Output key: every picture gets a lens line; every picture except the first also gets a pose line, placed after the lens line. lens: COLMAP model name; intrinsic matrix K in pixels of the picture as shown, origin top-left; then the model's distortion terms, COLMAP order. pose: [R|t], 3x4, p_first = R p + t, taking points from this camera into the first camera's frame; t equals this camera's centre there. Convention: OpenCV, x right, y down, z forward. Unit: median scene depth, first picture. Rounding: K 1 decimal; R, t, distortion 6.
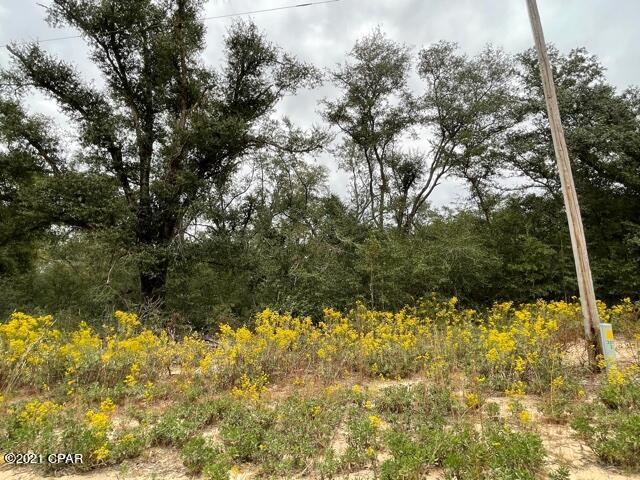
lens RADIAL K [[358.8, 0, 321.1], [0, 358.8, 239.7], [0, 0, 1]] dist [0.003957, 0.001363]
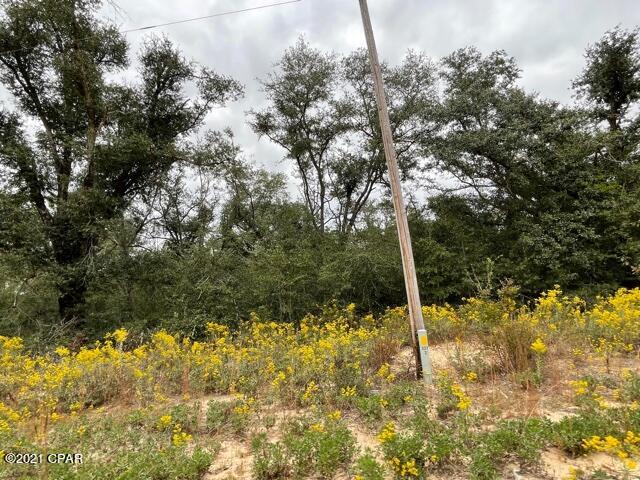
lens RADIAL K [[358.8, 0, 321.1], [0, 358.8, 239.7], [0, 0, 1]] dist [0.003957, 0.001363]
pose [[0.998889, -0.044987, 0.014049, 0.174861], [0.045119, 0.998939, -0.009209, -0.009395], [-0.013620, 0.009833, 0.999859, -0.008463]]
